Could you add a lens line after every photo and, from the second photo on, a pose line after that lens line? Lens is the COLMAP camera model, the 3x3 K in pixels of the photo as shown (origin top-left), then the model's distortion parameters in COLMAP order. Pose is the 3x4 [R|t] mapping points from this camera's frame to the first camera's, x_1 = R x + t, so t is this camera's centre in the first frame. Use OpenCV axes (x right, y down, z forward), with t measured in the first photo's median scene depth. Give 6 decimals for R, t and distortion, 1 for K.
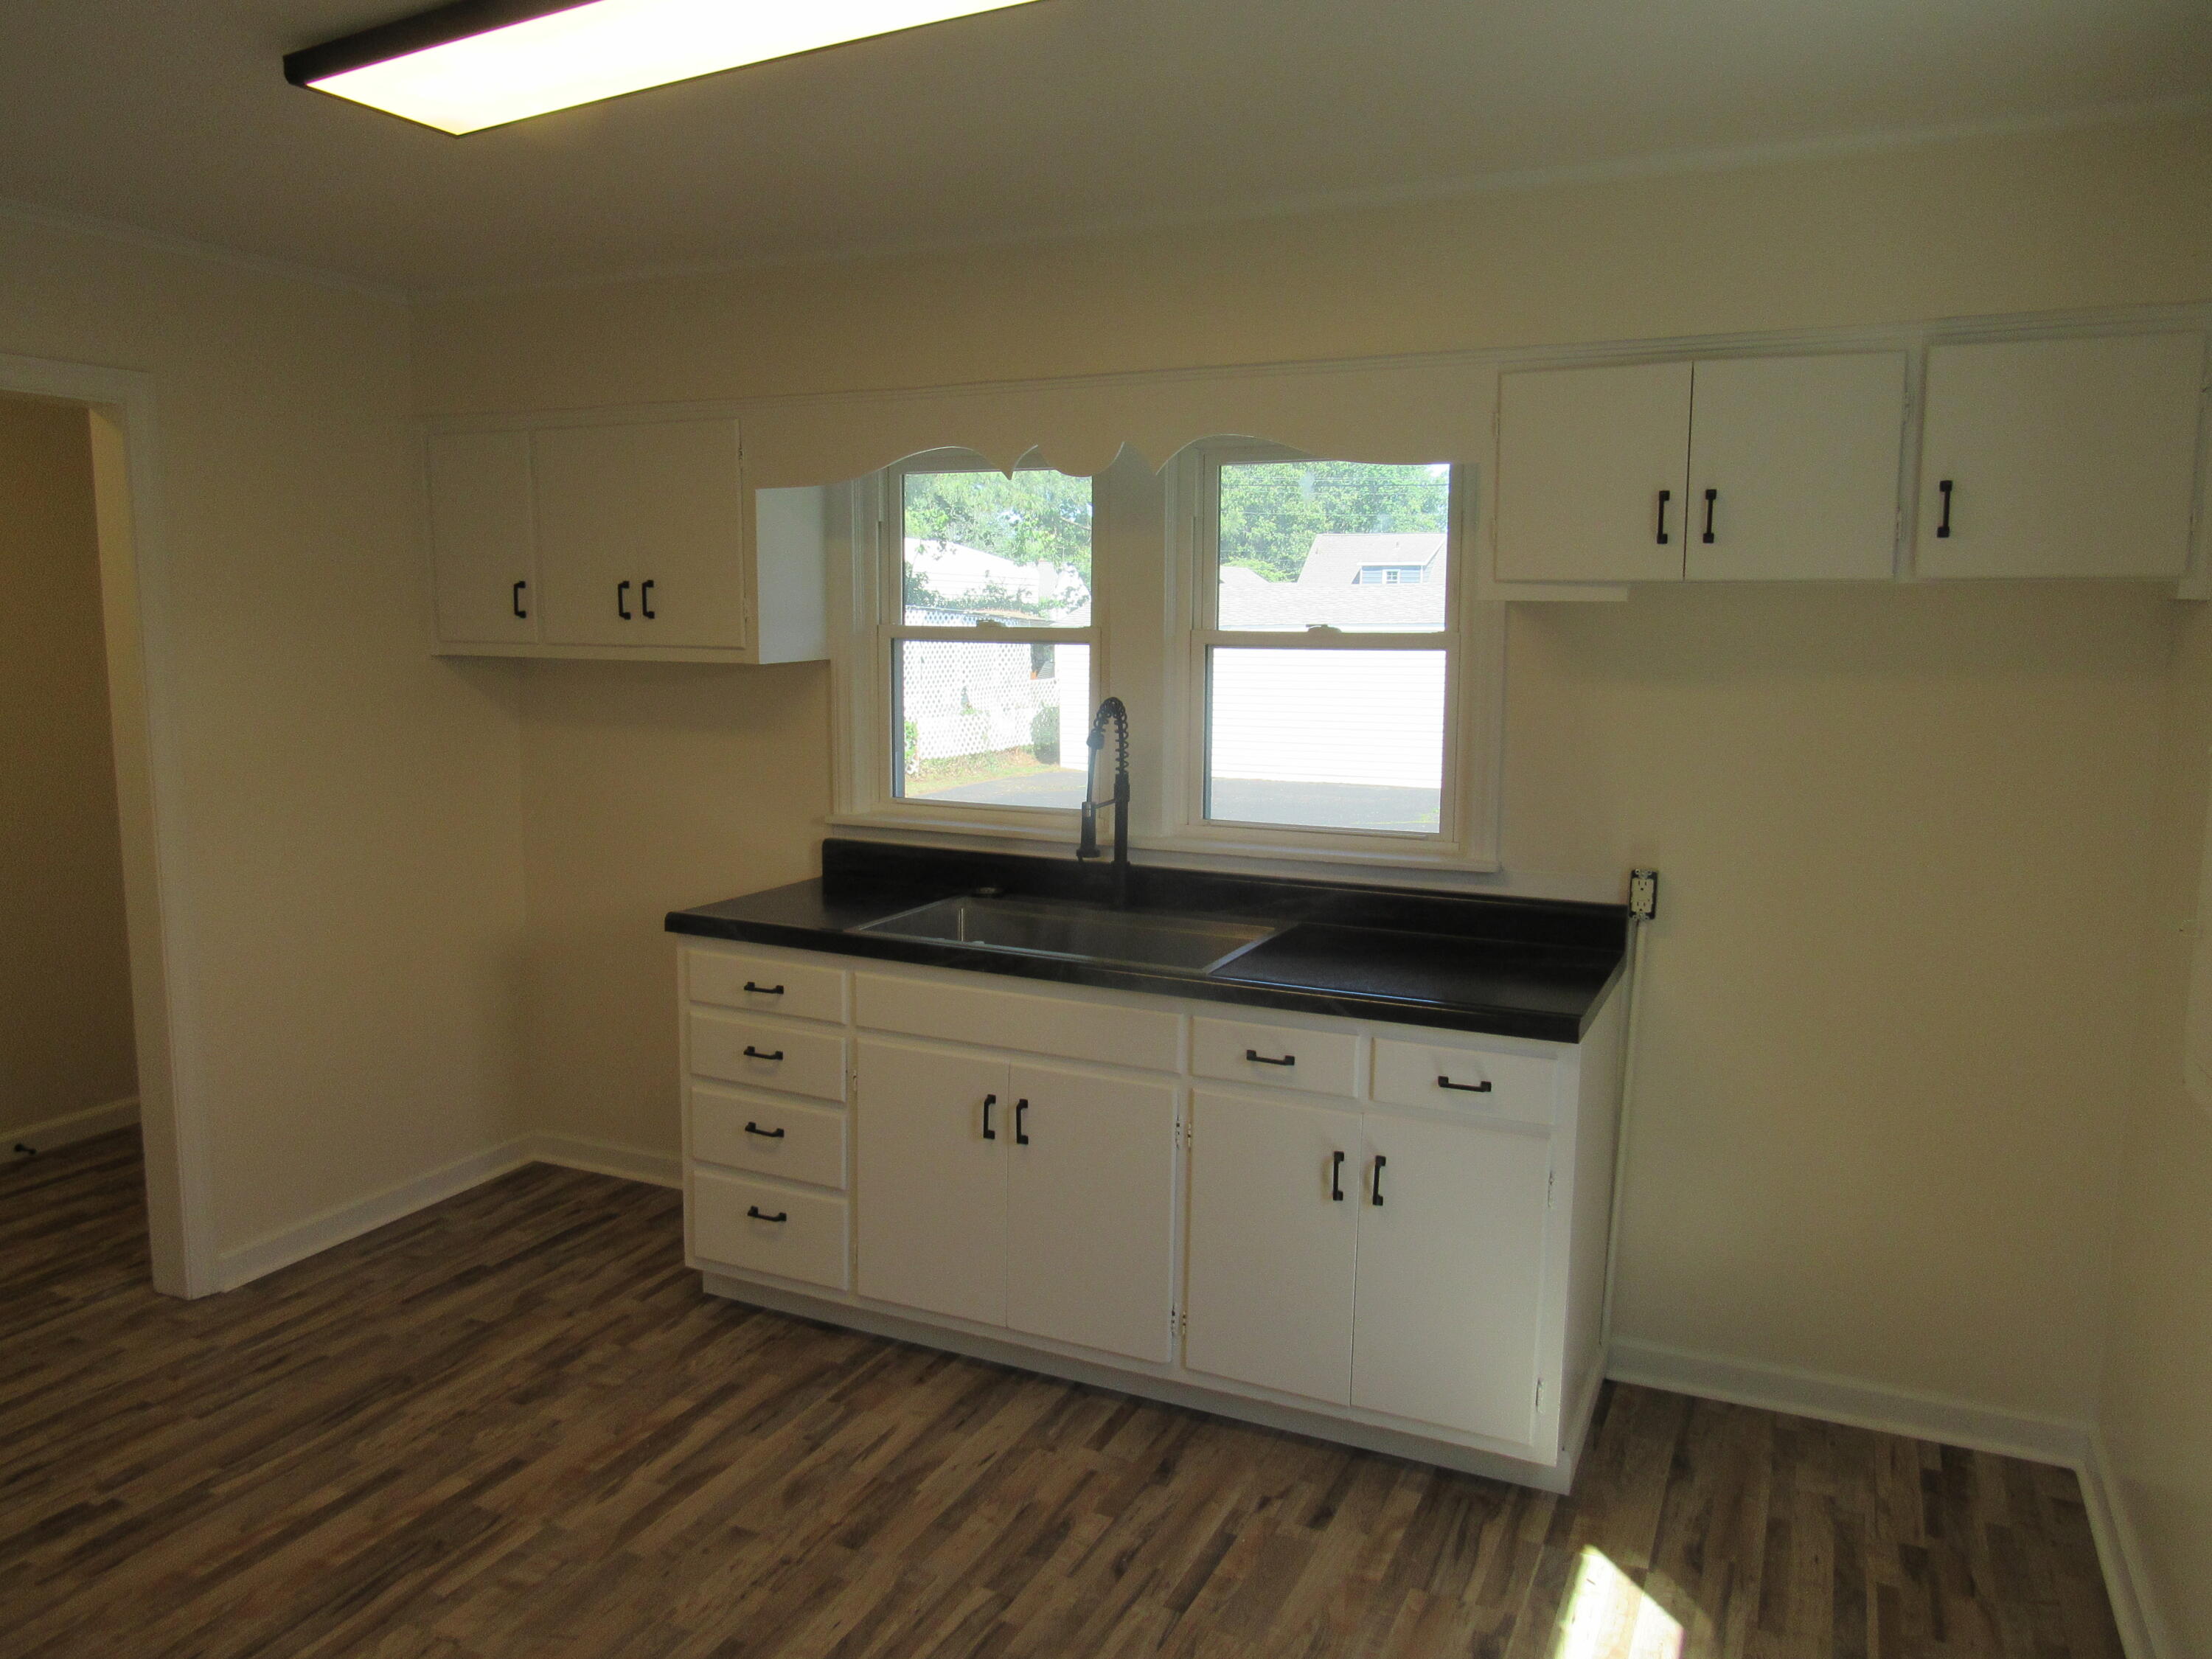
lens RADIAL K [[1577.7, 0, 1052.4], [0, 1577.7, 825.5], [0, 0, 1]] dist [-0.002156, 0.003271]
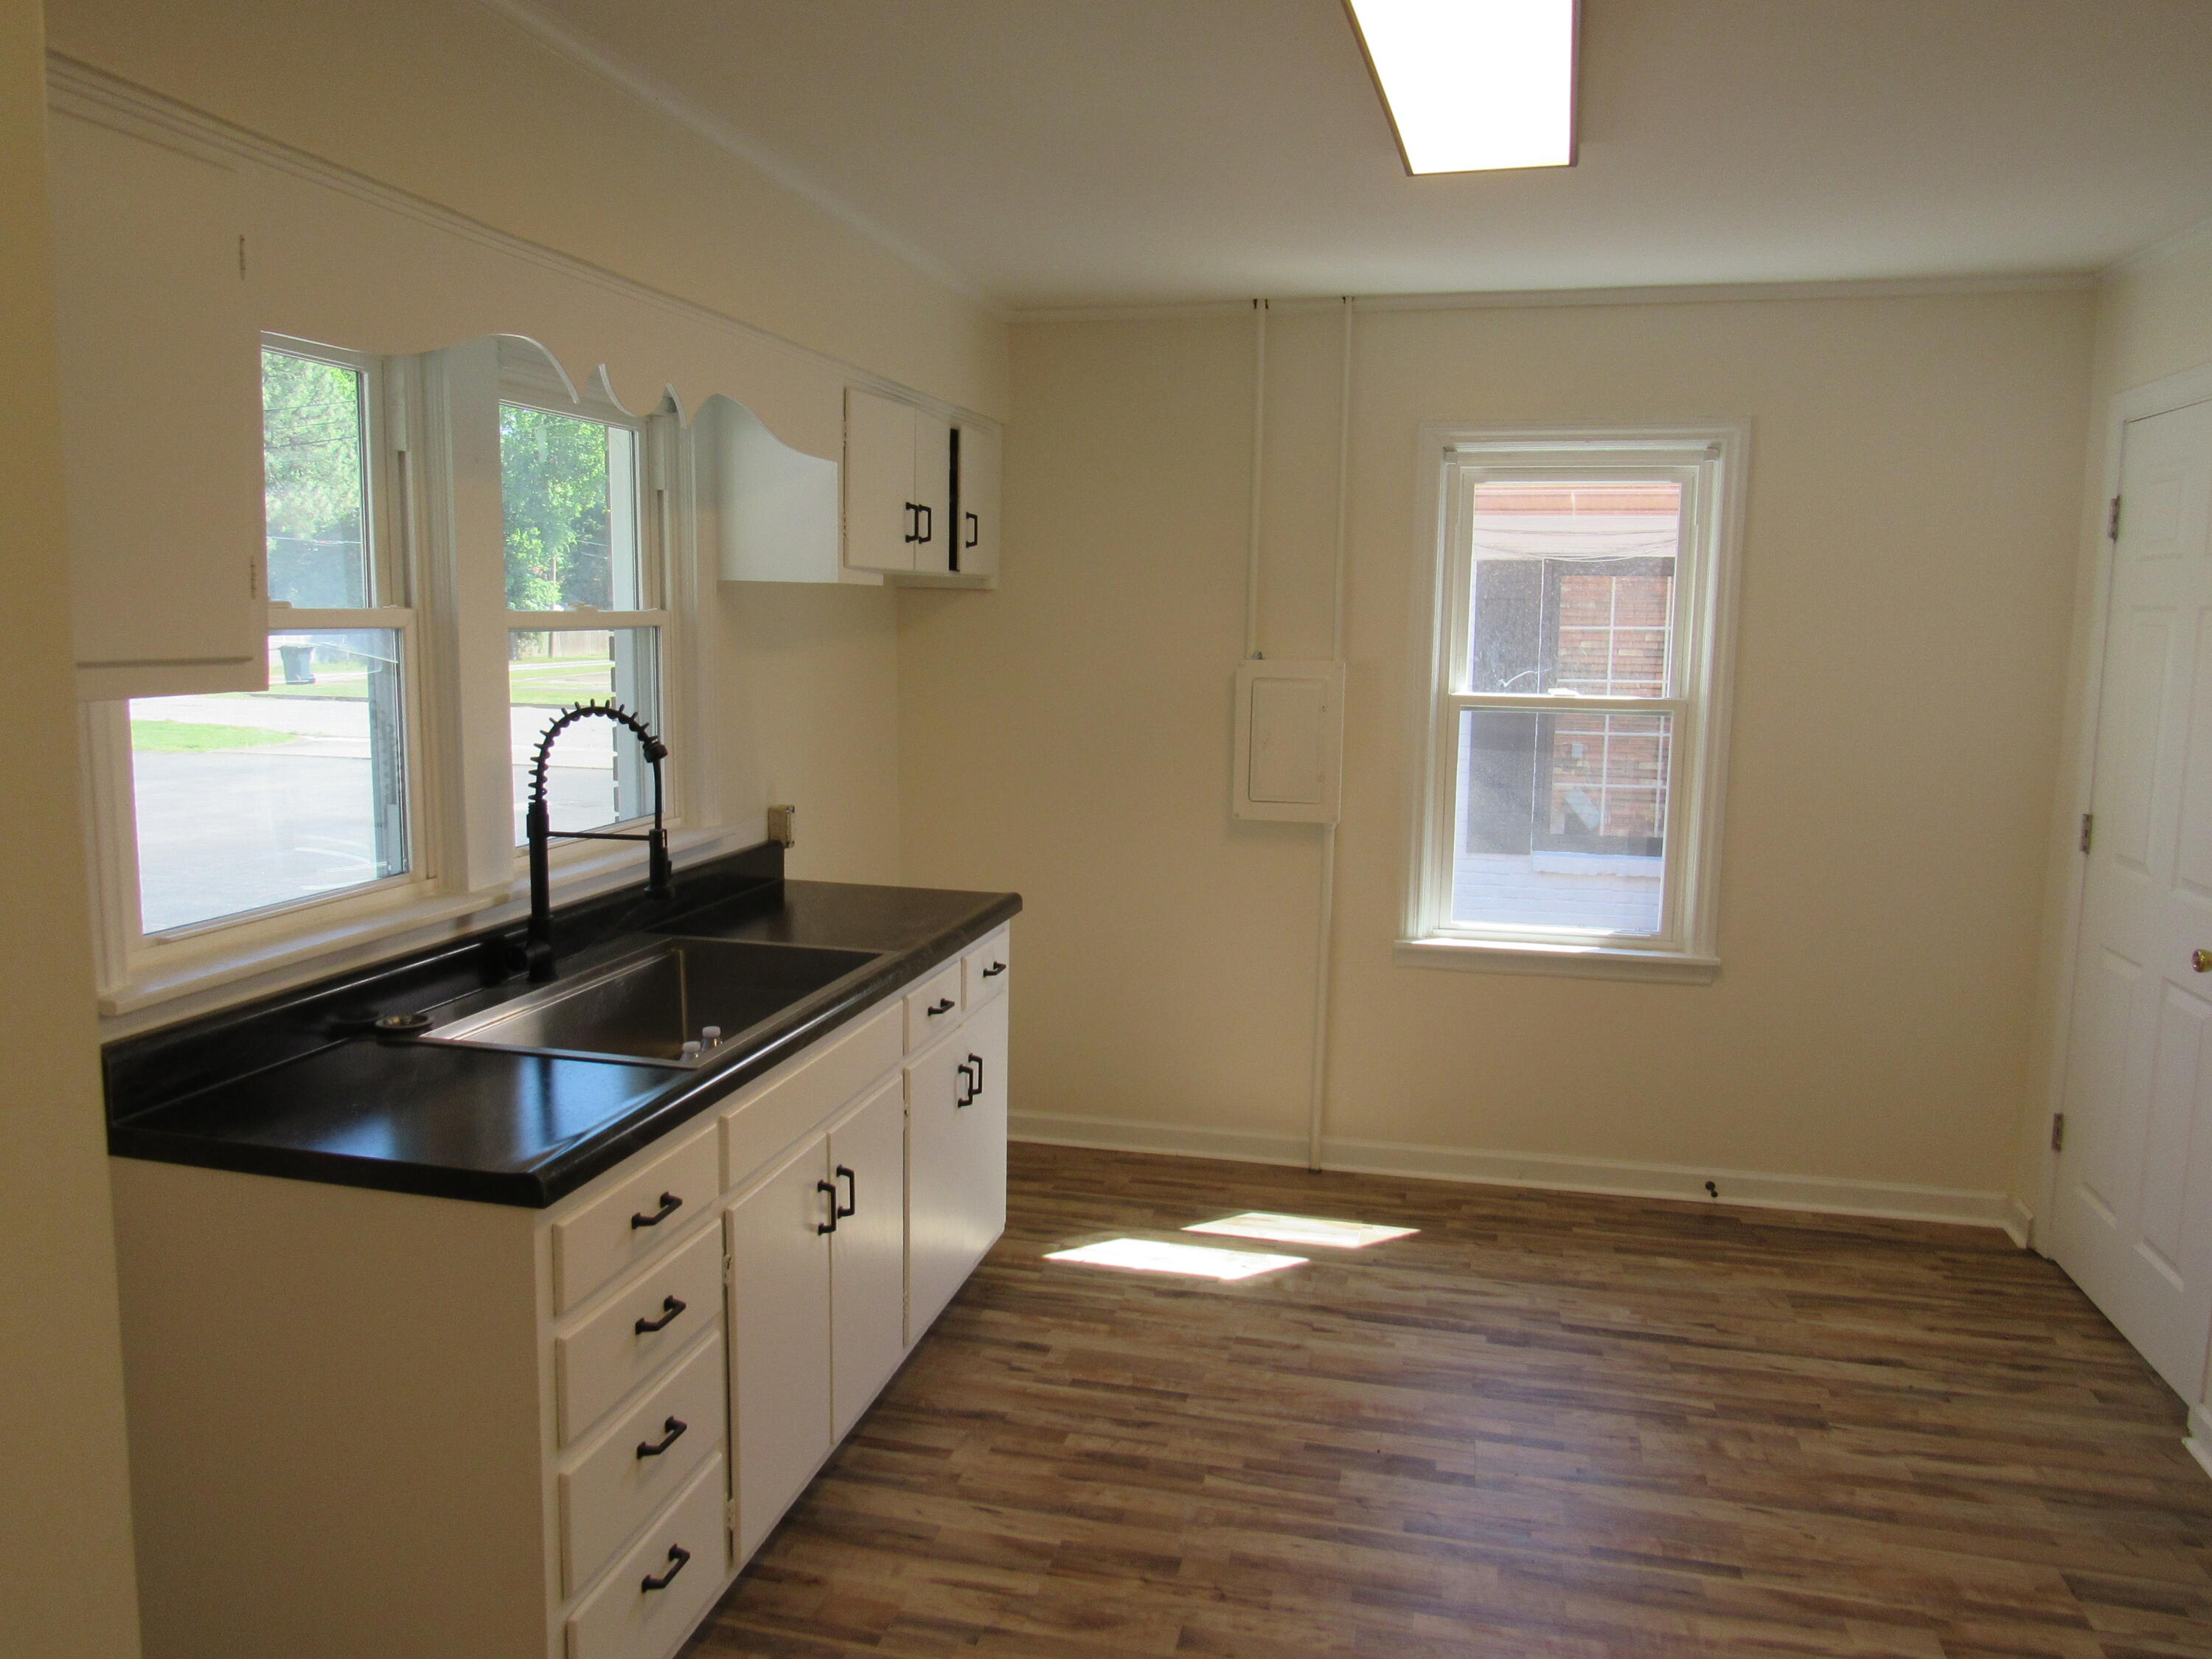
lens RADIAL K [[1628.3, 0, 1106.0], [0, 1628.3, 829.5], [0, 0, 1]] dist [-0.048176, 0.039740]
pose [[-0.236023, -0.141626, 0.961372, -0.958604], [0.109663, 0.979120, 0.171164, -0.153766], [-0.965540, 0.145826, -0.215563, 1.126873]]
